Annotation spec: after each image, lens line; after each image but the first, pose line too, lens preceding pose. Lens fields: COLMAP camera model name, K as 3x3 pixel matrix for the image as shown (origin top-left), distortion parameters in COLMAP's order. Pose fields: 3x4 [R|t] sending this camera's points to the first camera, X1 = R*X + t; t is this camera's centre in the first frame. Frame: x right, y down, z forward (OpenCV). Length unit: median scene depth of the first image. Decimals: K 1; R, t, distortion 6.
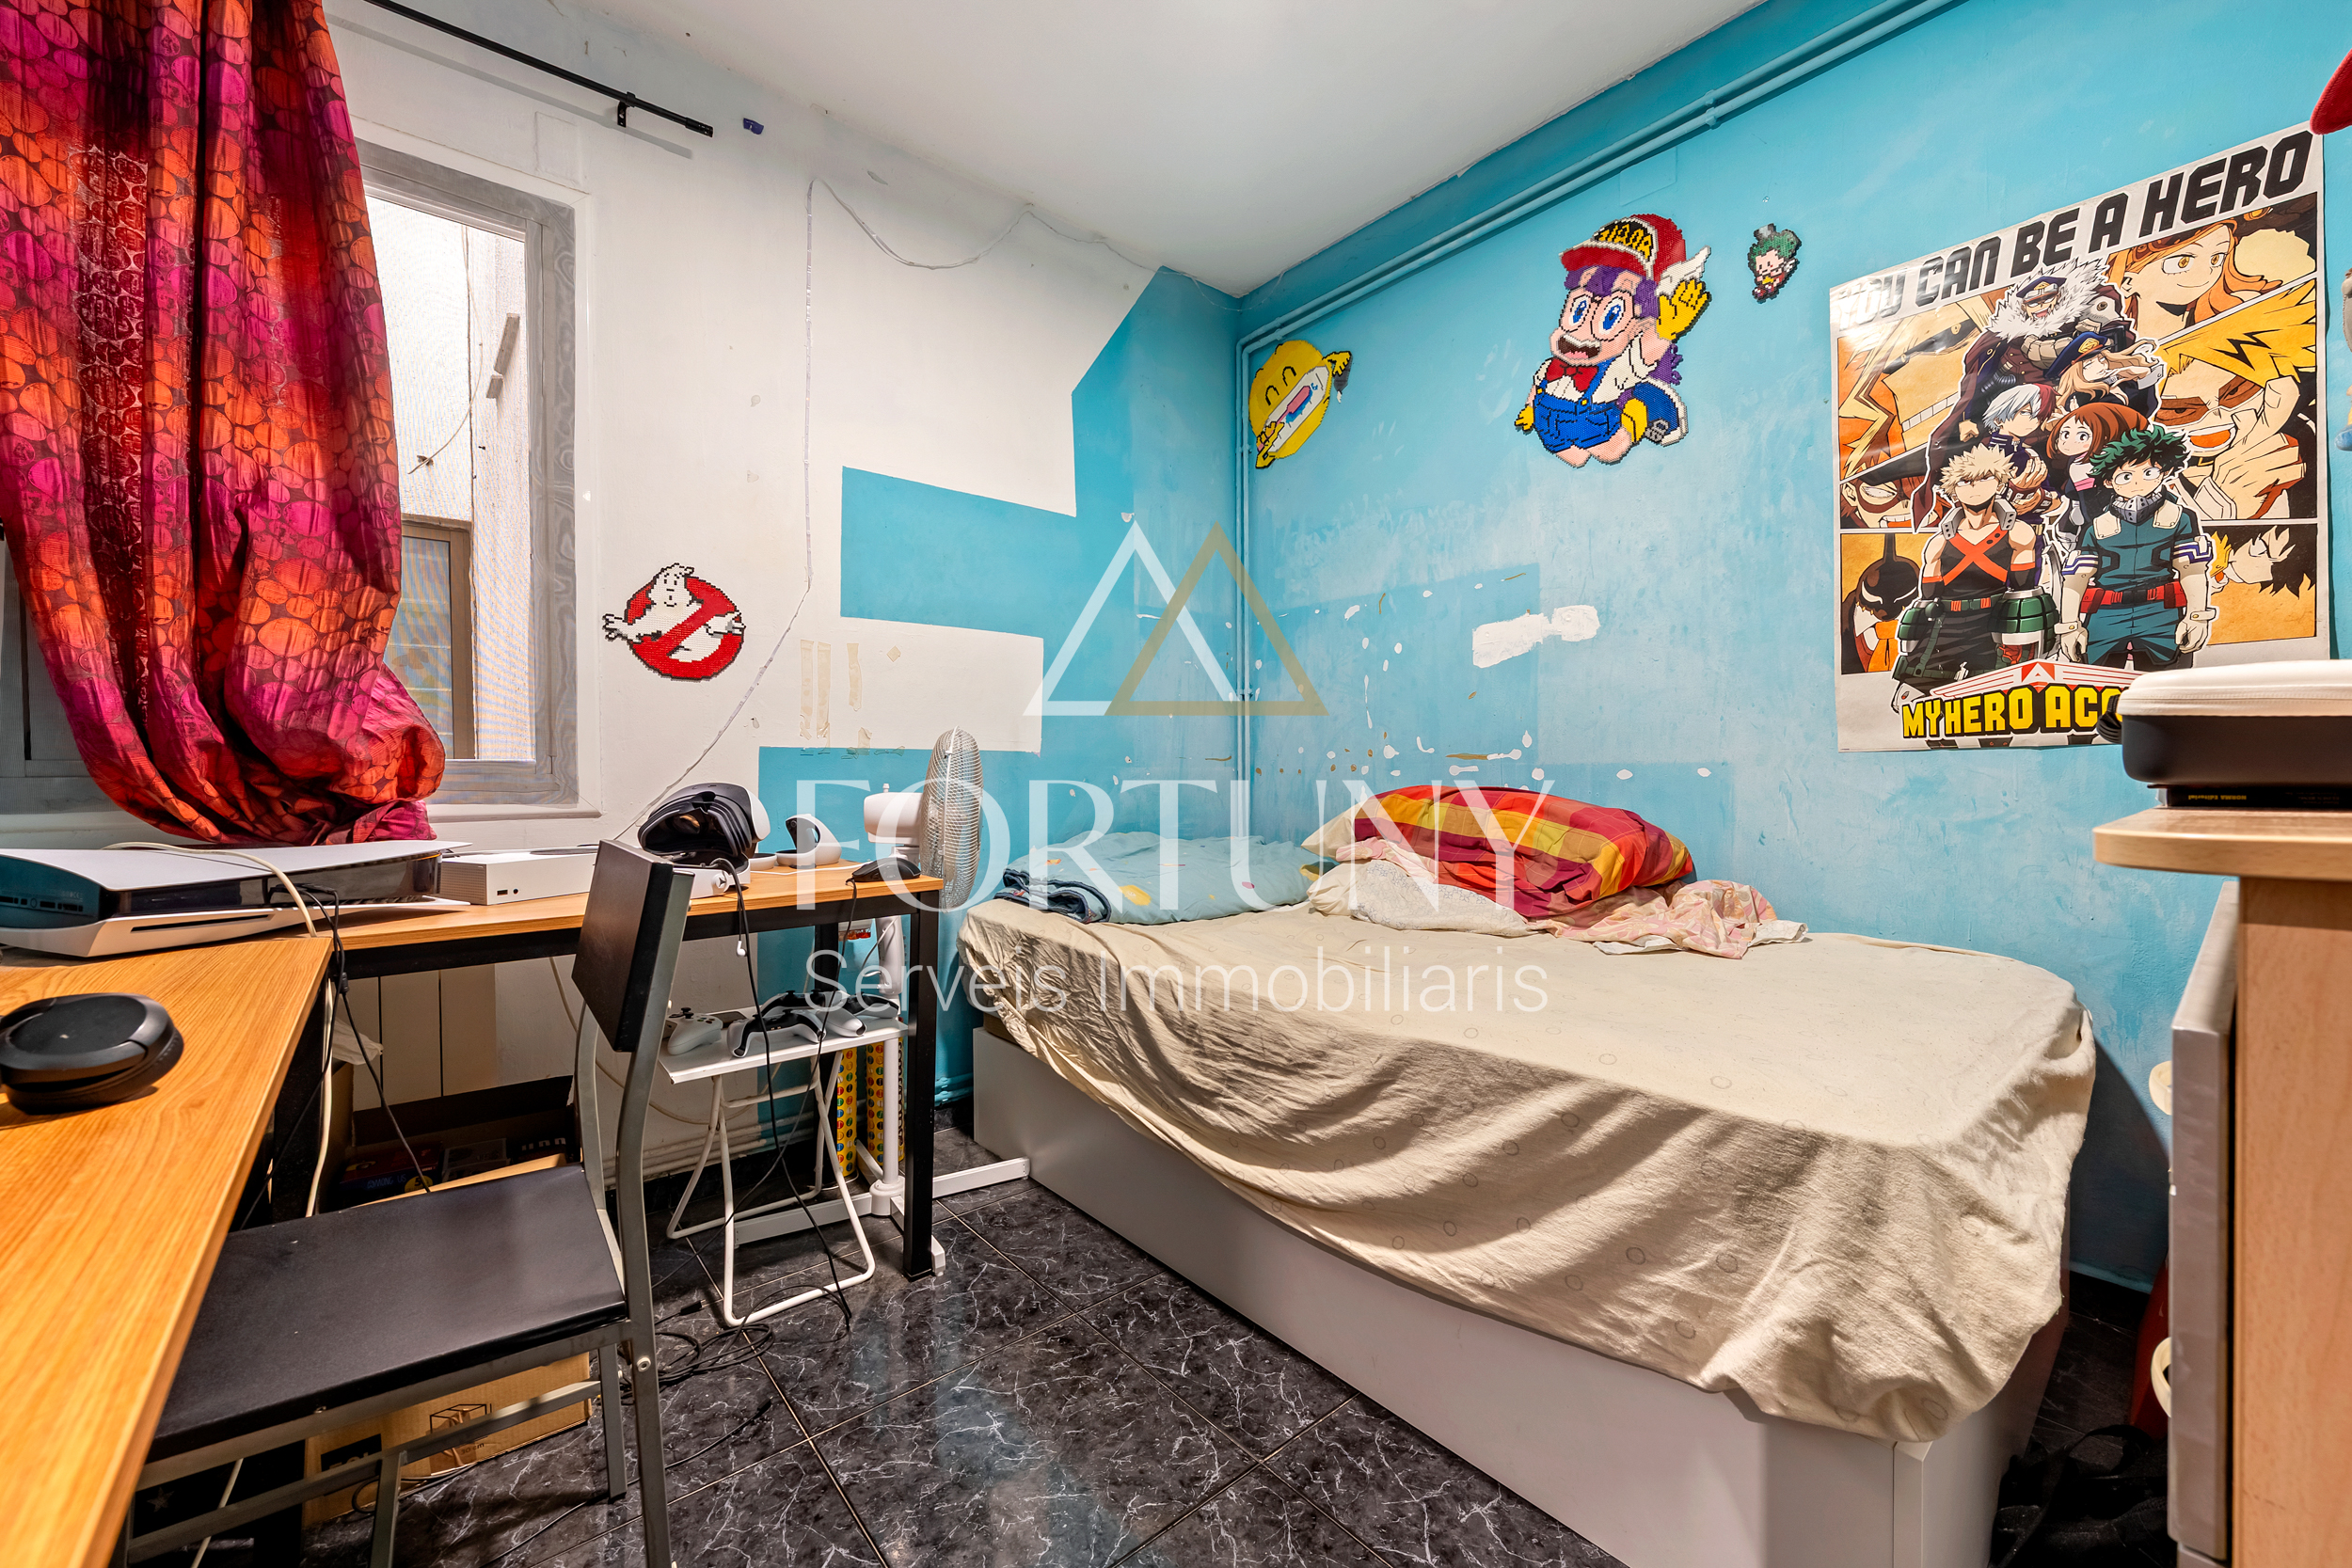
lens RADIAL K [[932.3, 0, 1176.5], [0, 932.3, 794.3], [0, 0, 1]] dist [0.000122, -0.000102]
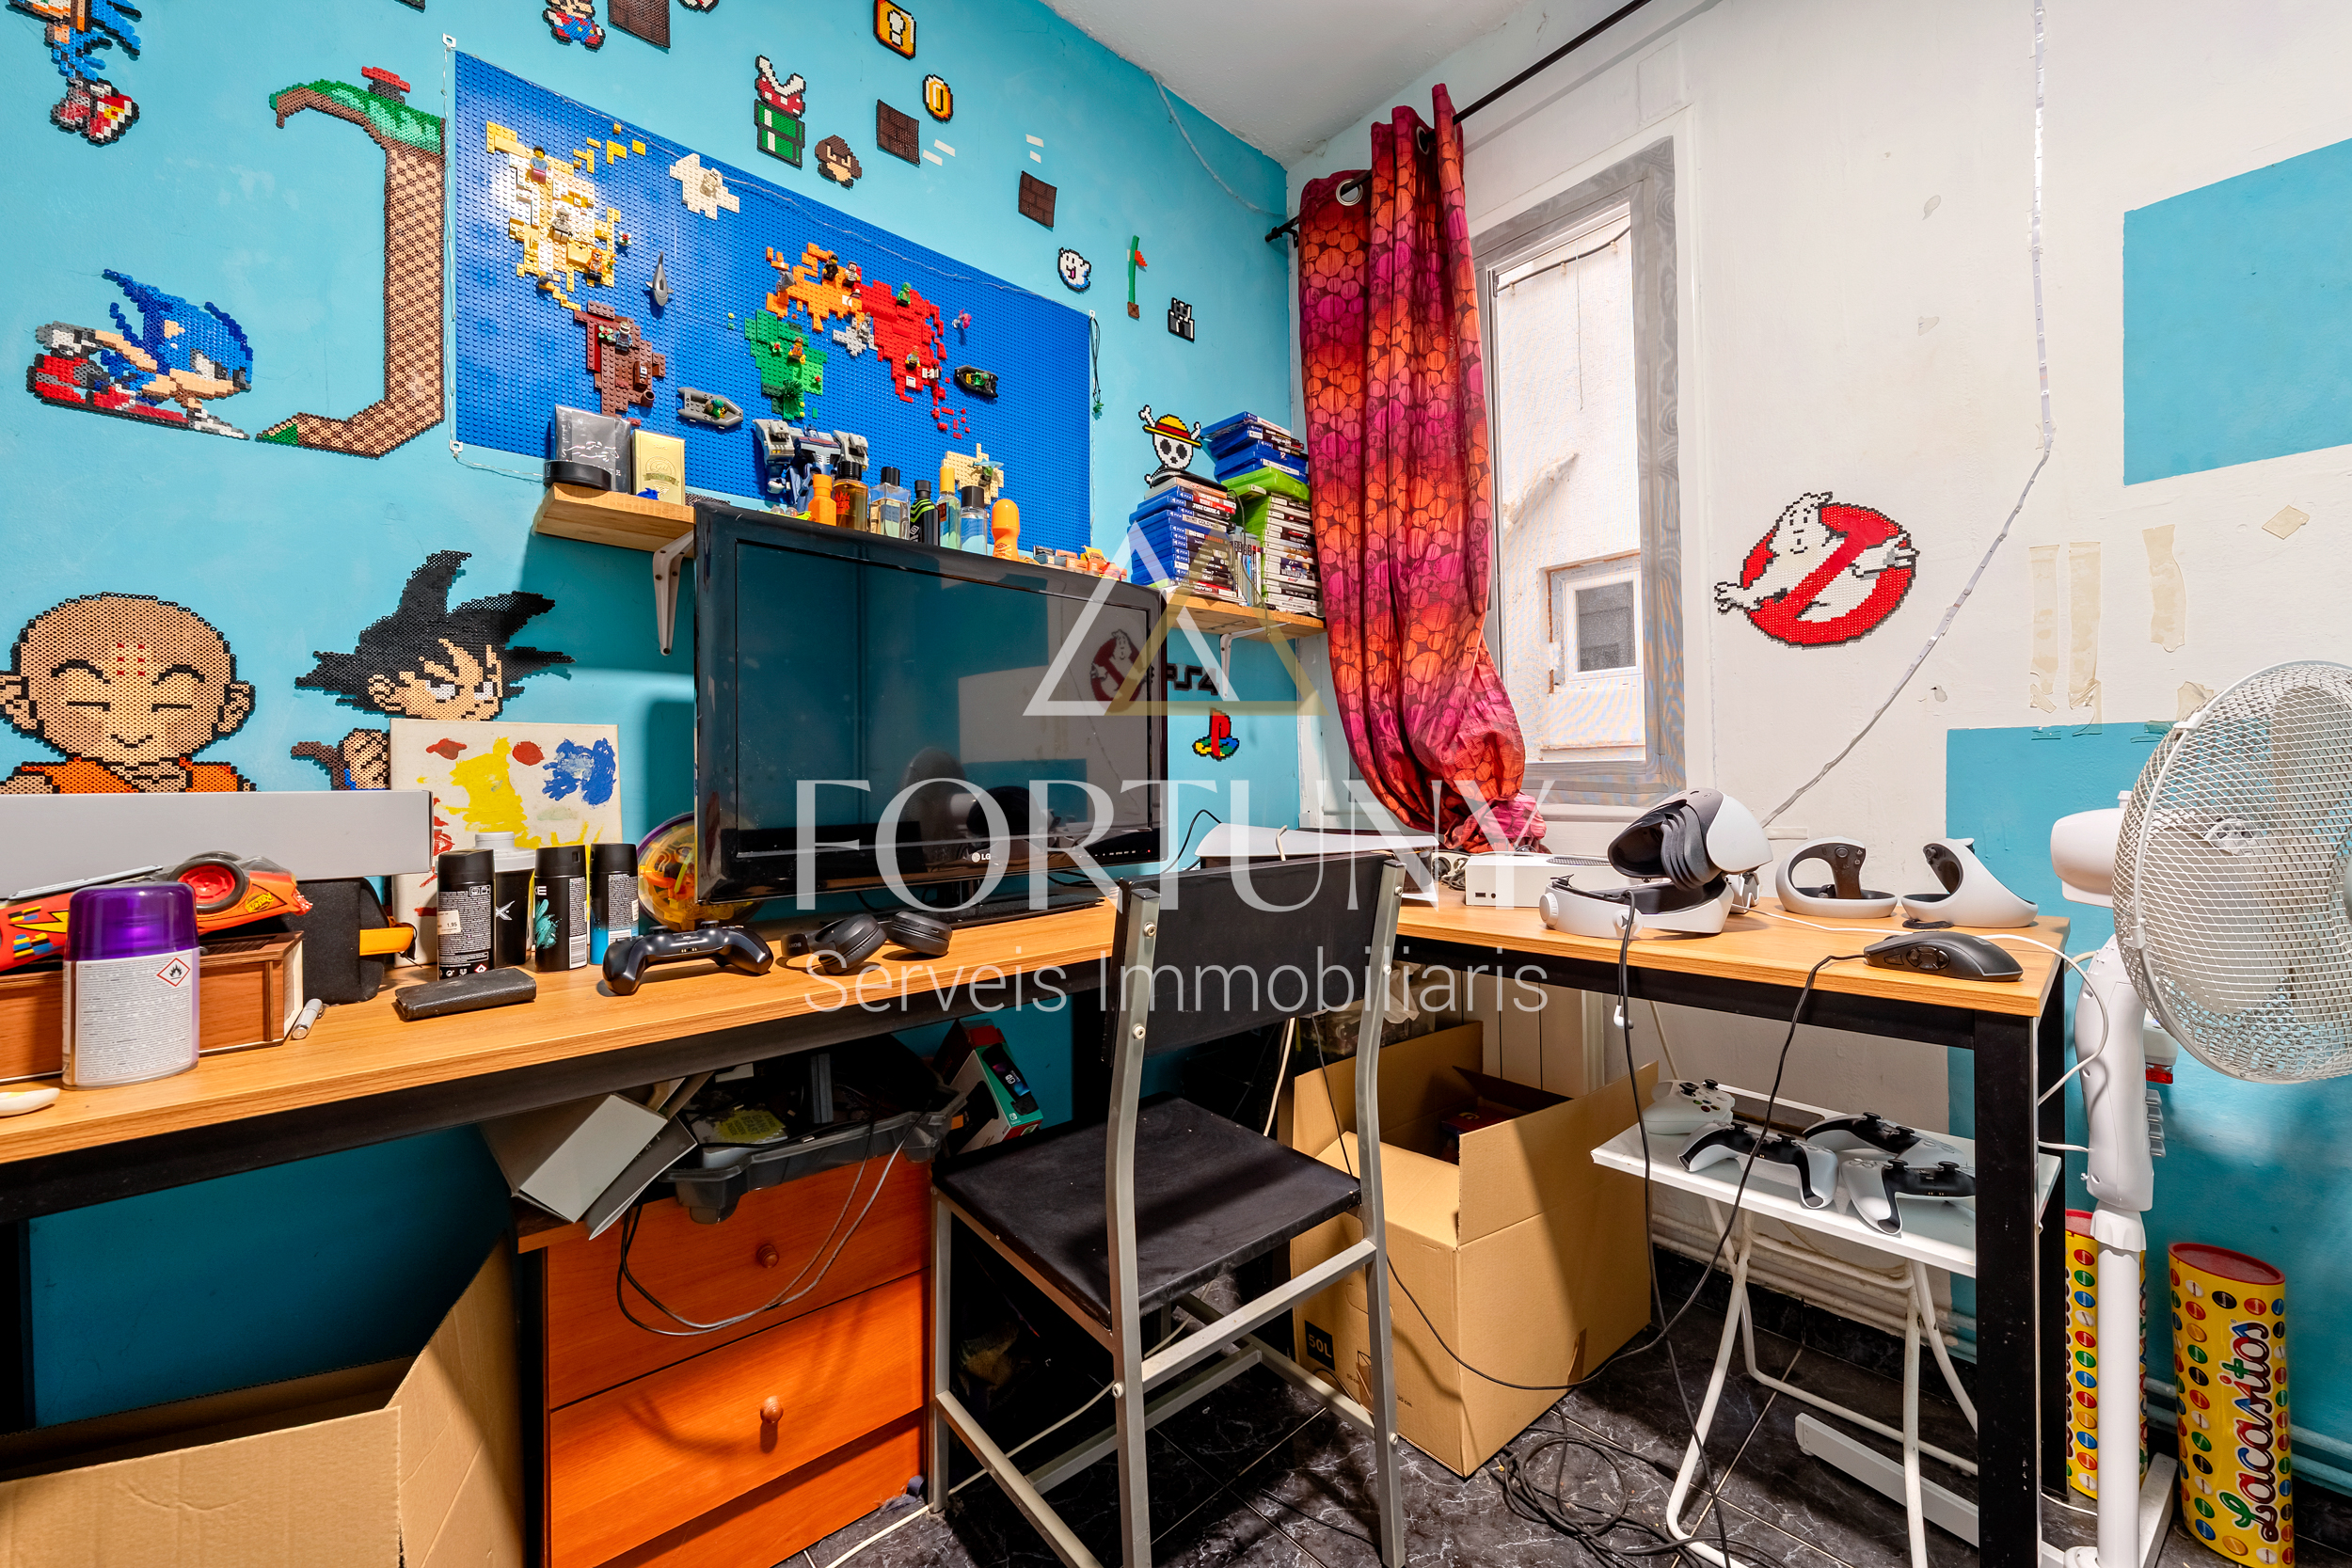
lens RADIAL K [[890.9, 0, 1178.1], [0, 890.9, 766.0], [0, 0, 1]] dist [-0.000170, -0.000035]
pose [[0.013054, -0.007580, -0.999886, 0.176746], [-0.009268, 0.999927, -0.007701, -0.017684], [0.999872, 0.009368, 0.012983, 0.489876]]
